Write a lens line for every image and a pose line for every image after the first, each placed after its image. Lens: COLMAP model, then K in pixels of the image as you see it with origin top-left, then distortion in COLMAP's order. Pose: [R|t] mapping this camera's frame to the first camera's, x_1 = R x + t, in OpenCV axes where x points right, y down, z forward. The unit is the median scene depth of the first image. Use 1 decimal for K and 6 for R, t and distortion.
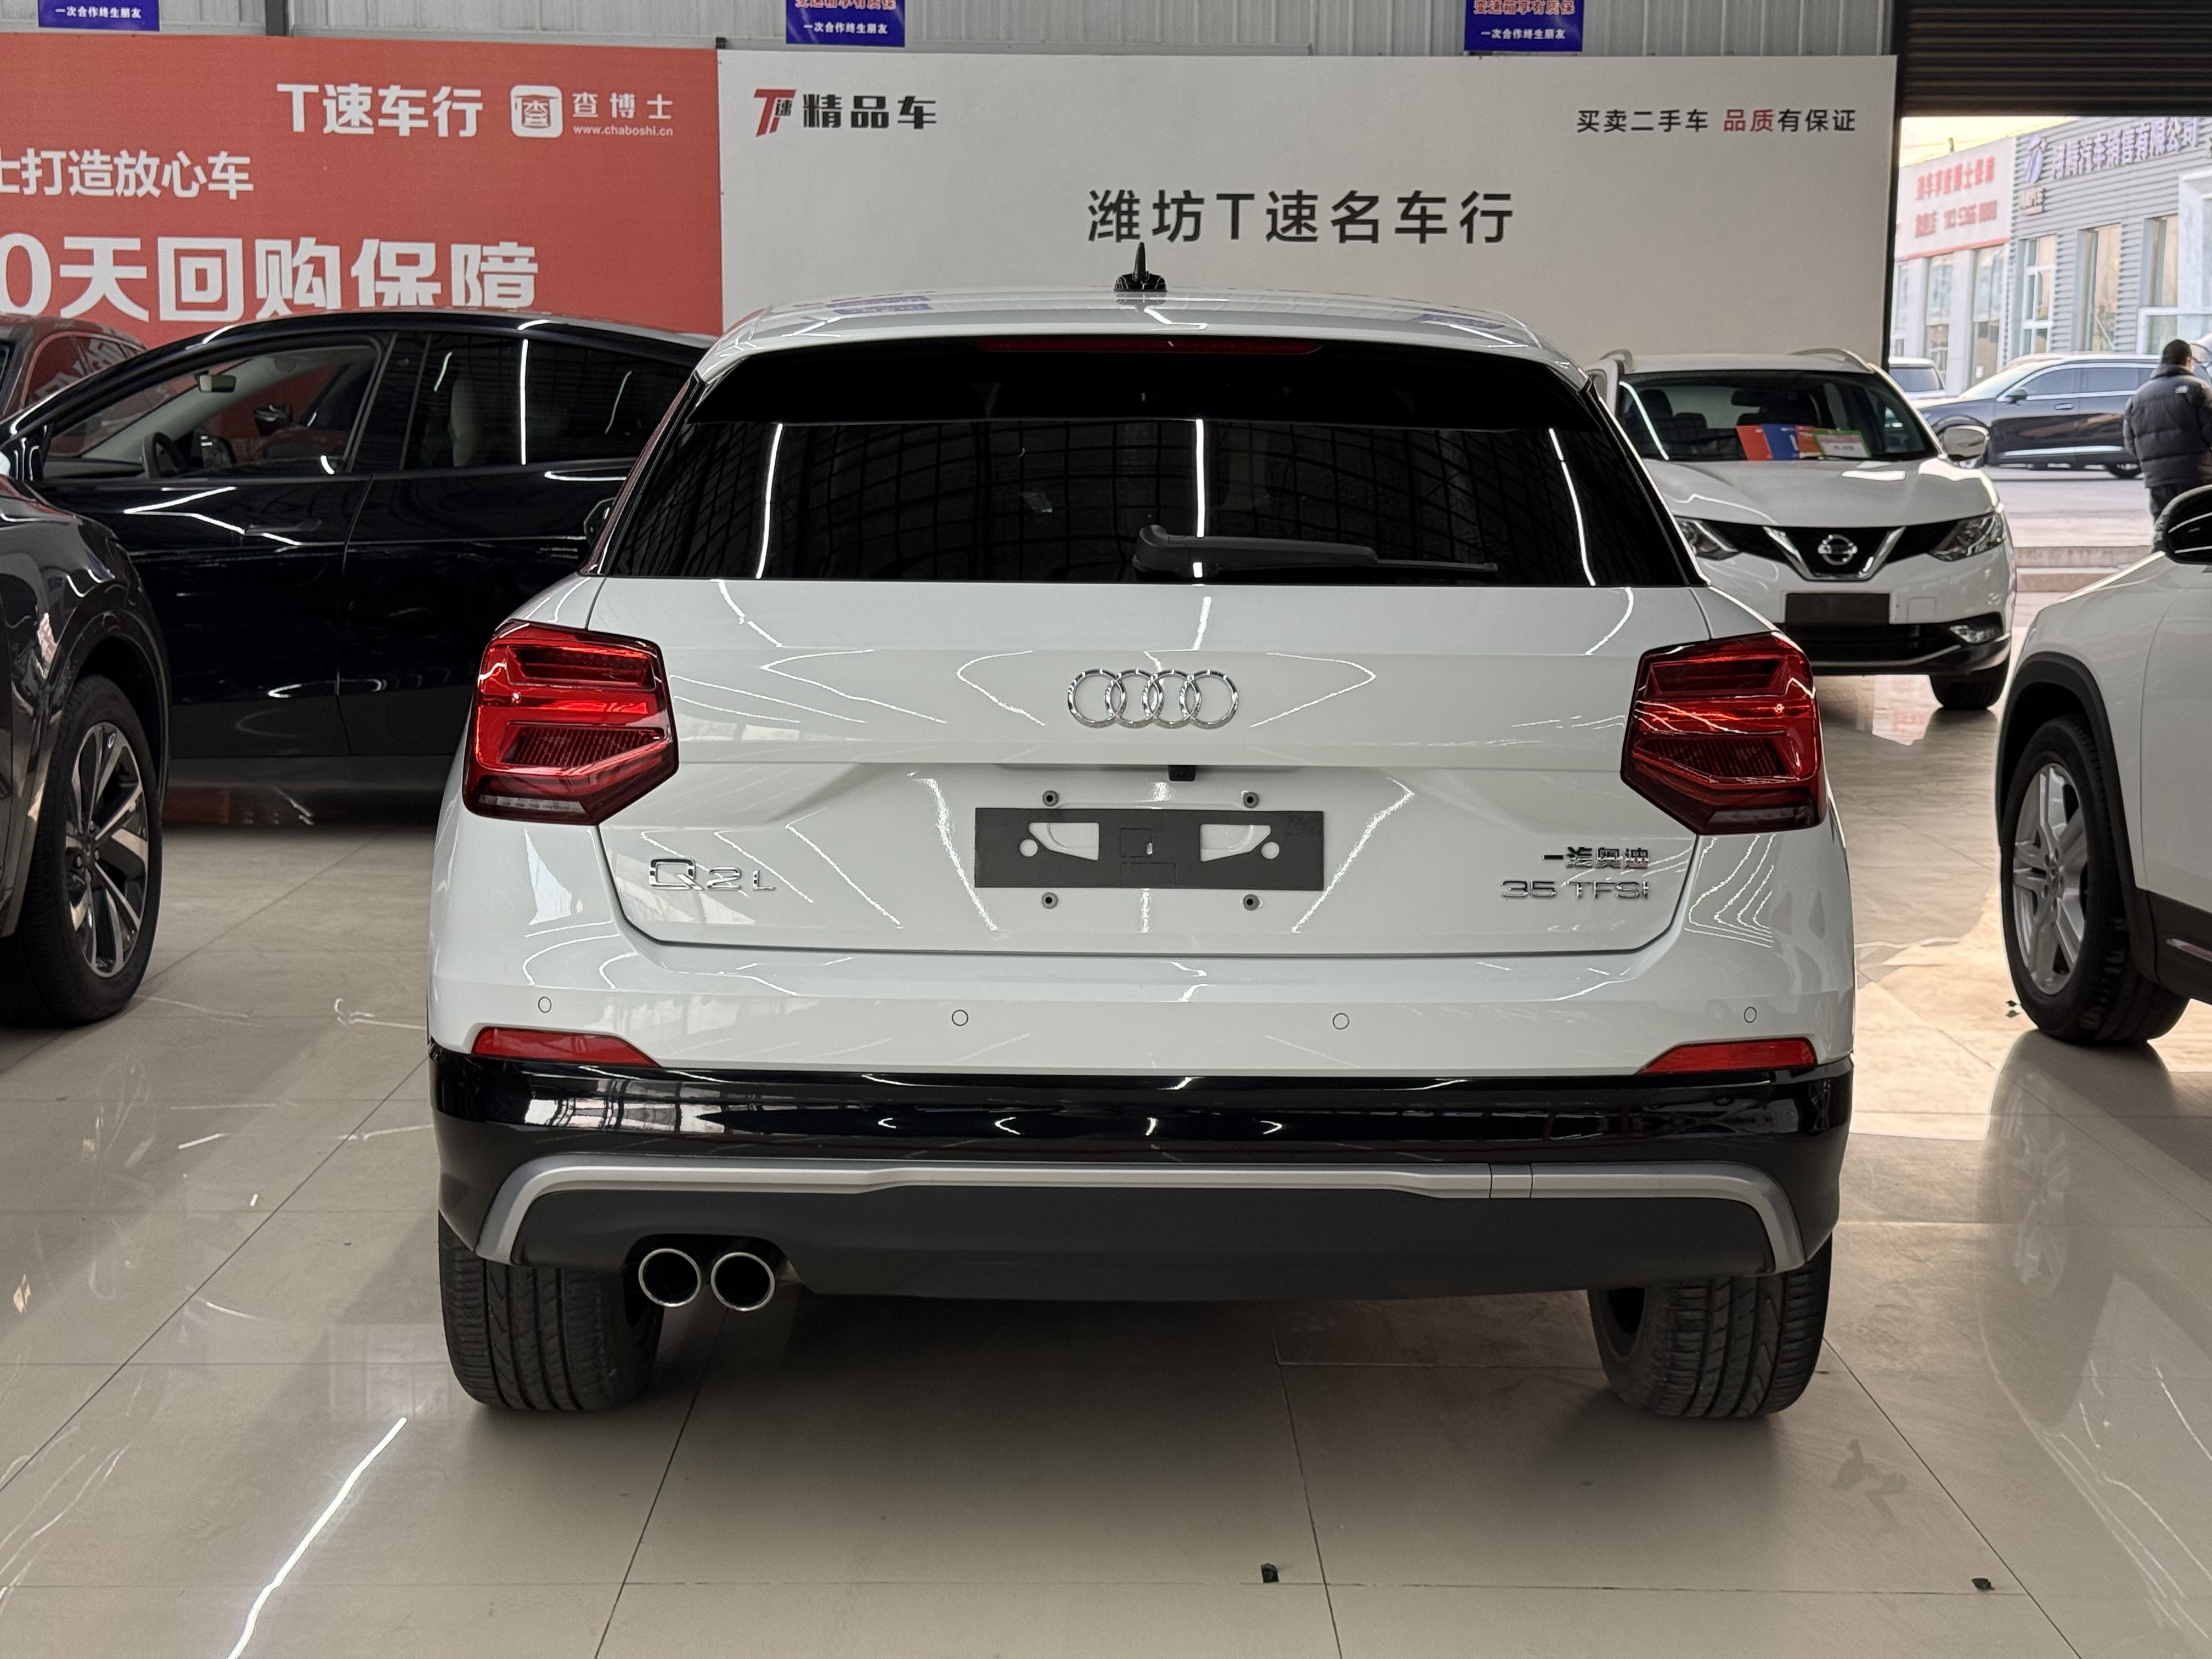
lens RADIAL K [[3100.6, 0, 1106.0], [0, 3100.6, 829.5], [0, 0, 1]] dist [0.194596, -0.491080]
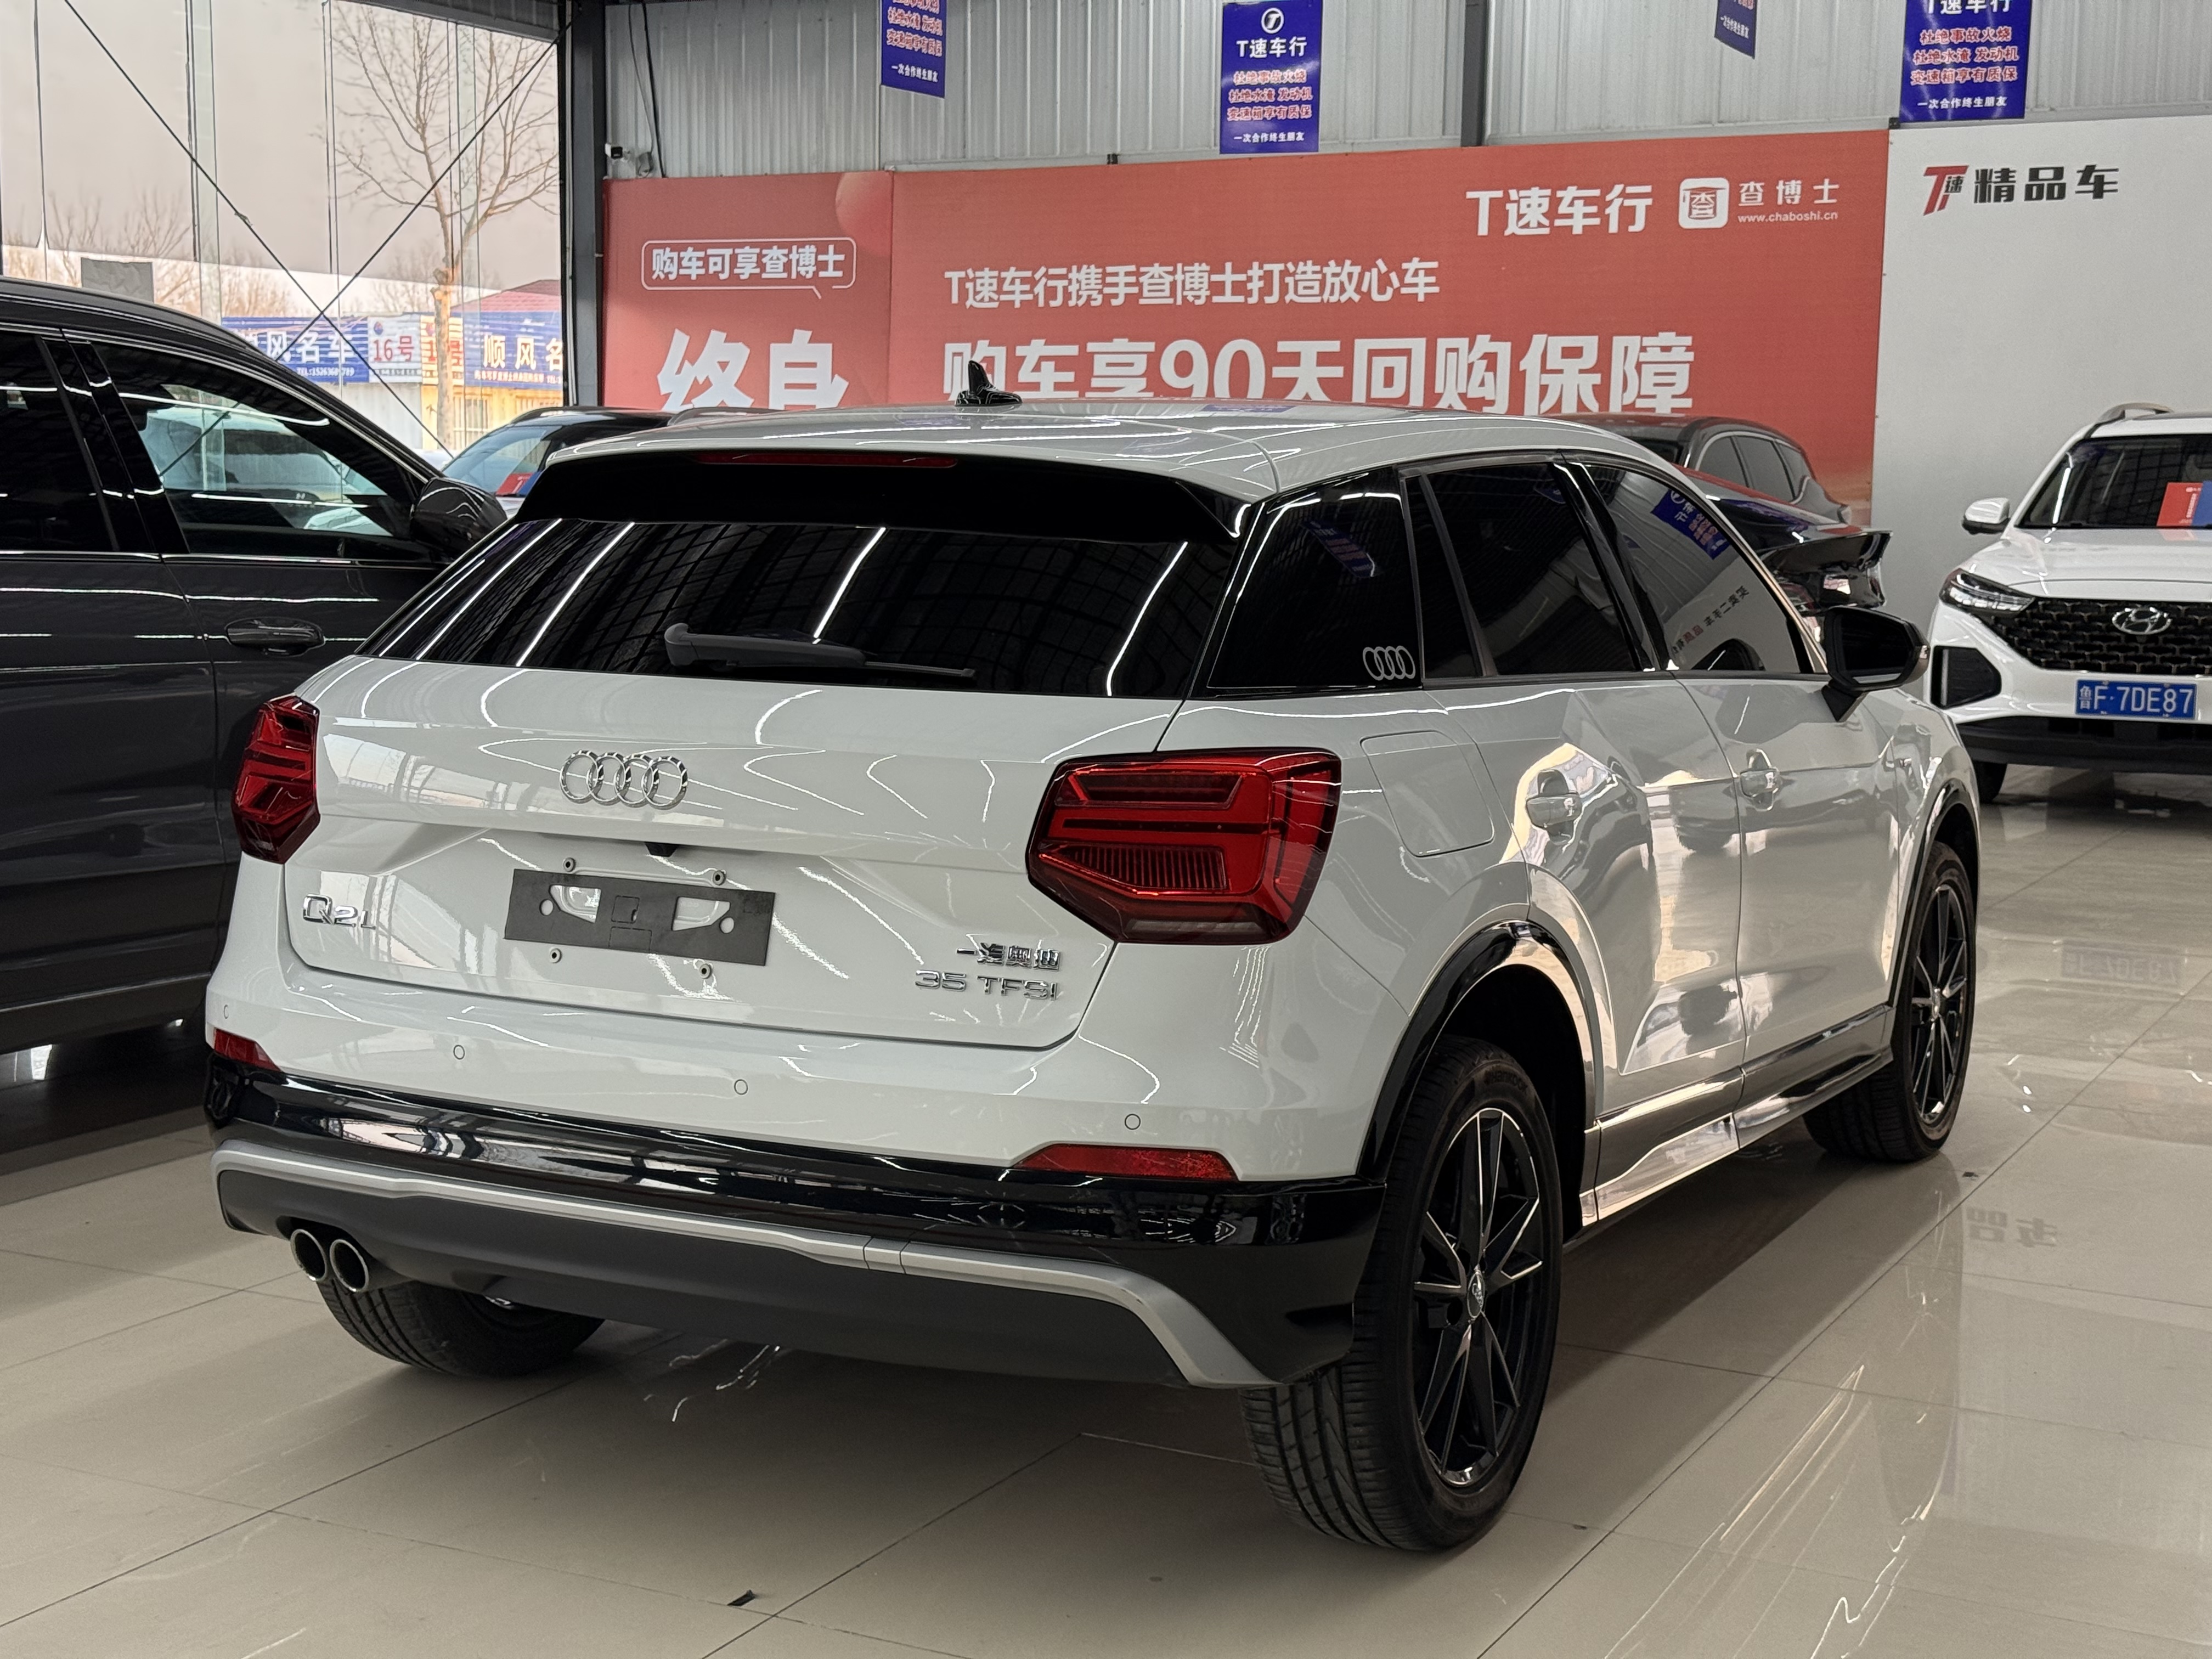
lens RADIAL K [[3050.7, 0, 1106.0], [0, 3050.7, 829.5], [0, 0, 1]] dist [0.316002, -0.797747]
pose [[0.881334, 0.058450, -0.468865, 0.133958], [-0.069279, 0.997580, -0.005863, -0.005896], [0.467388, 0.037650, 0.883250, 0.022672]]
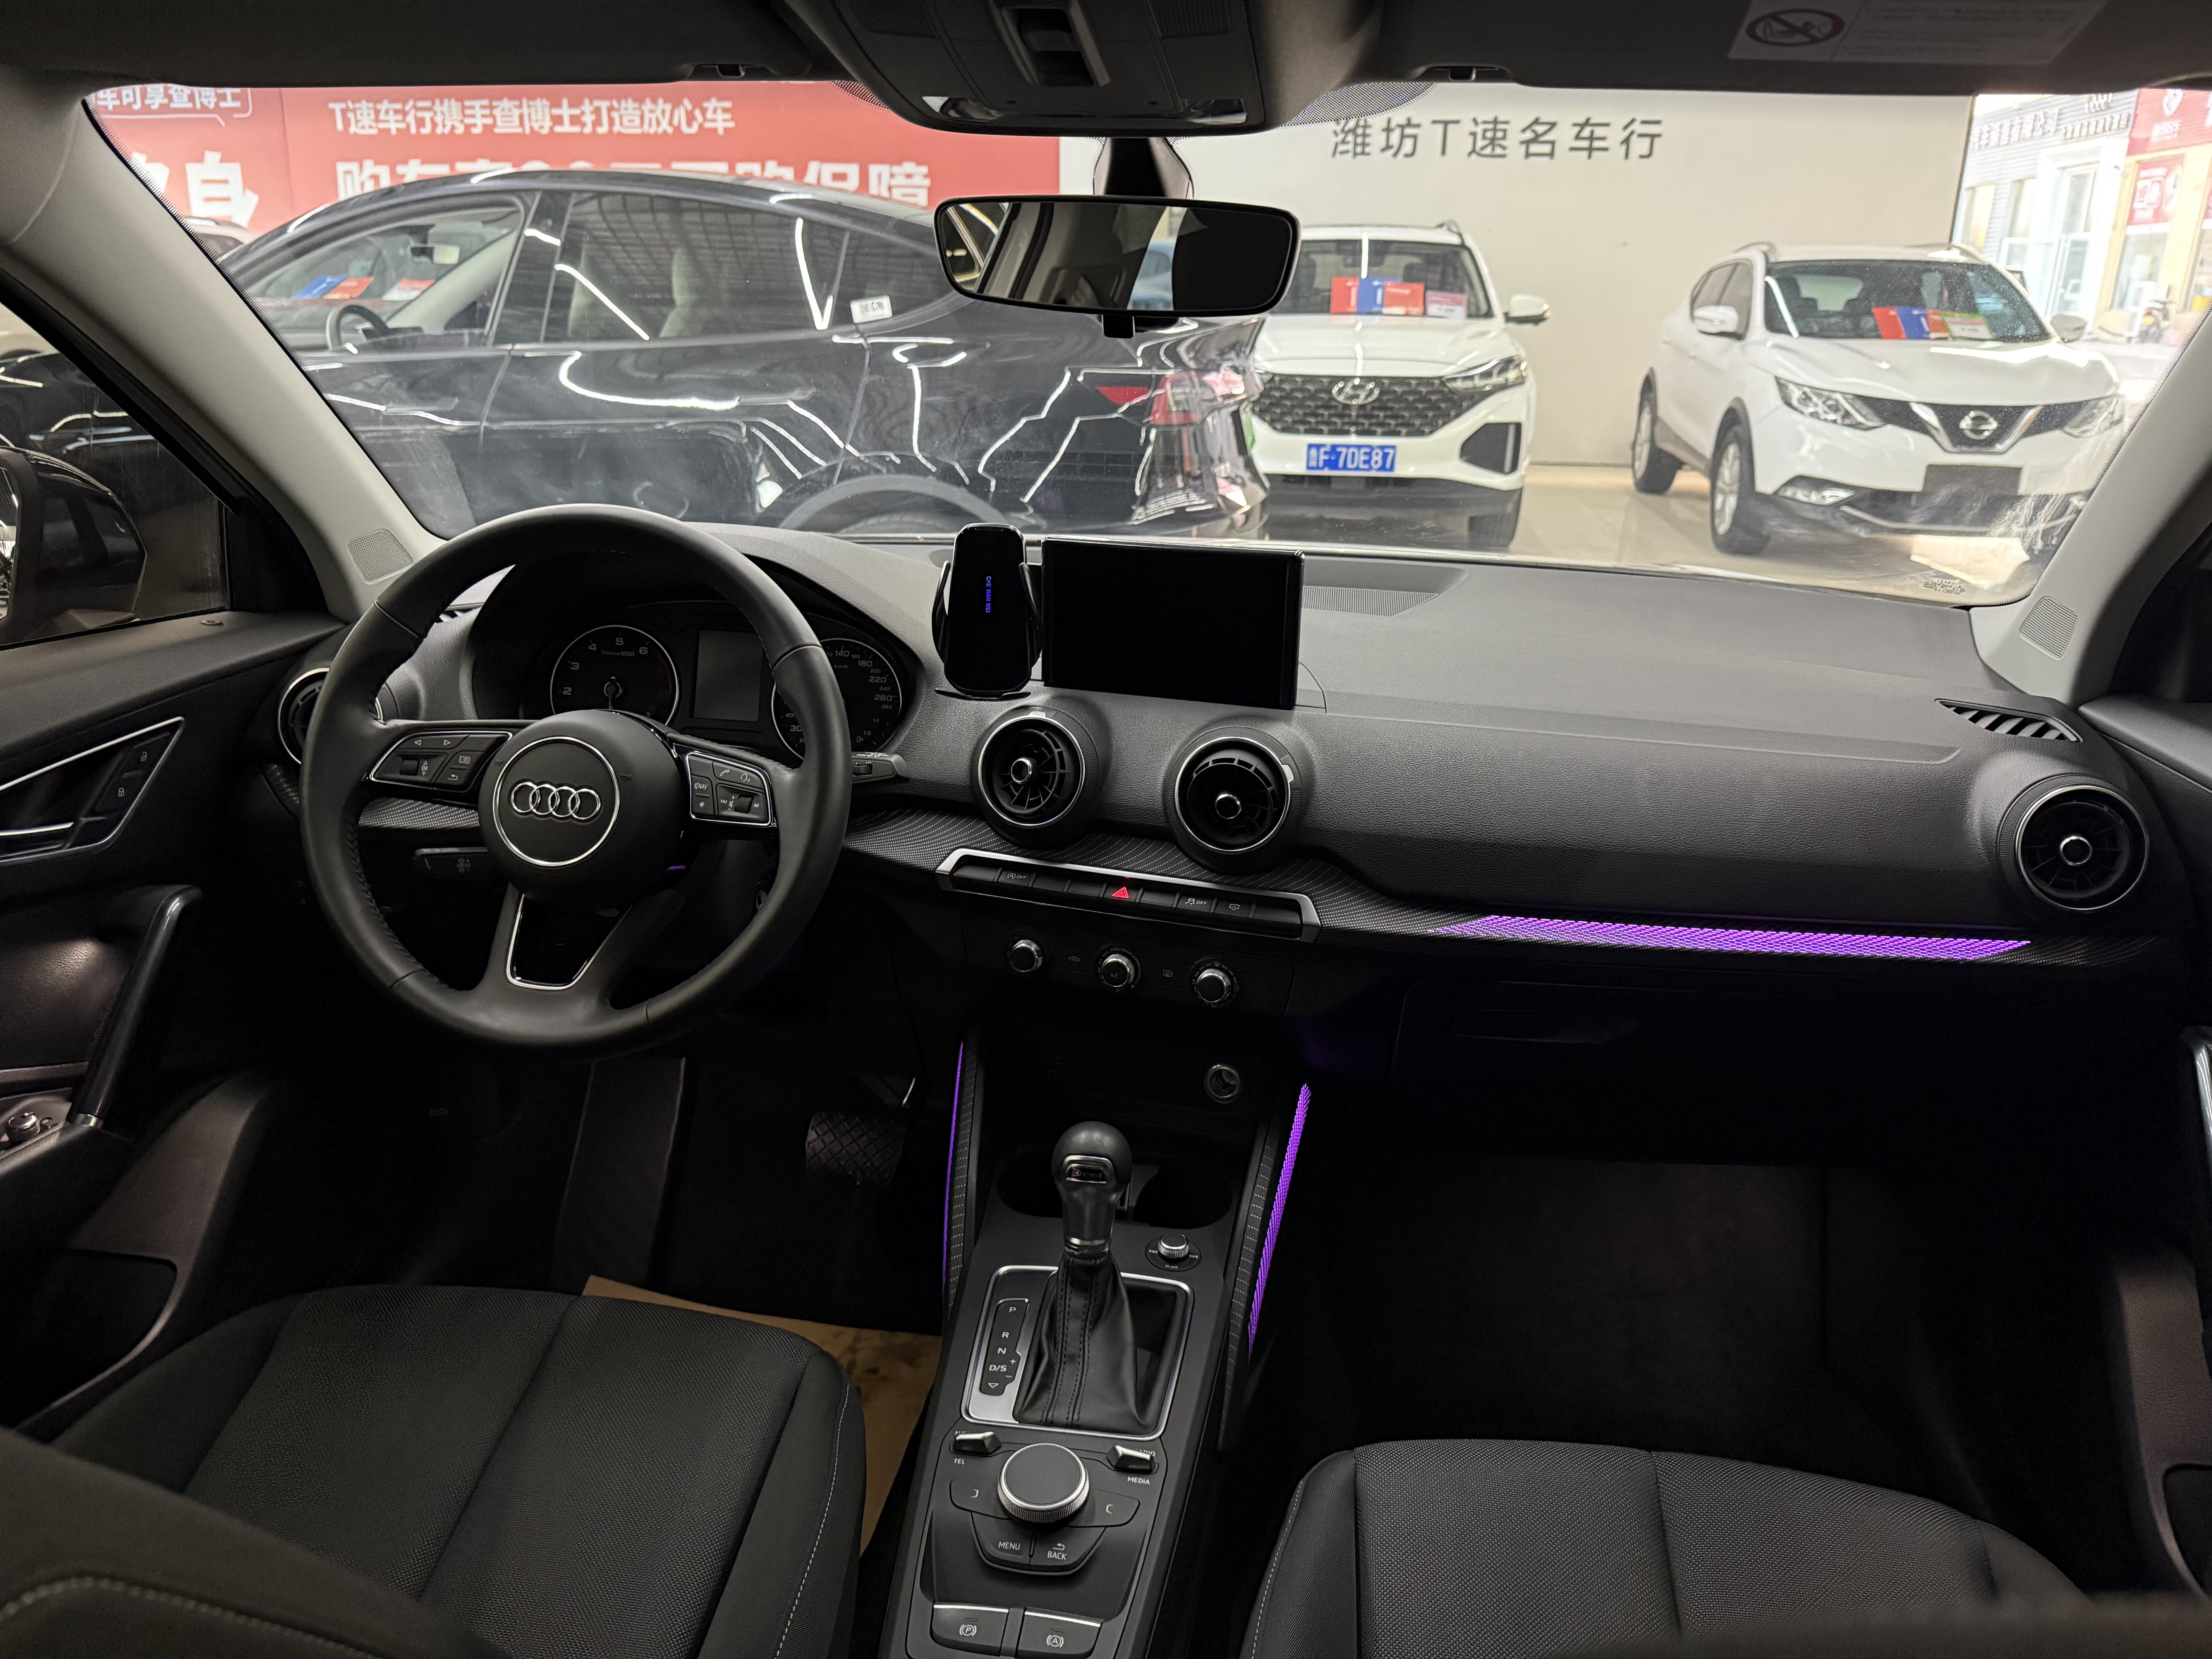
lens RADIAL K [[1567.2, 0, 1108.8], [0, 1567.2, 818.3], [0, 0, 1]] dist [-0.017925, 0.006839]
pose [[0.988008, 0.054924, -0.144307, 0.012407], [-0.026784, 0.981390, 0.190146, -0.036747], [0.152065, -0.184000, 0.971092, 0.290718]]
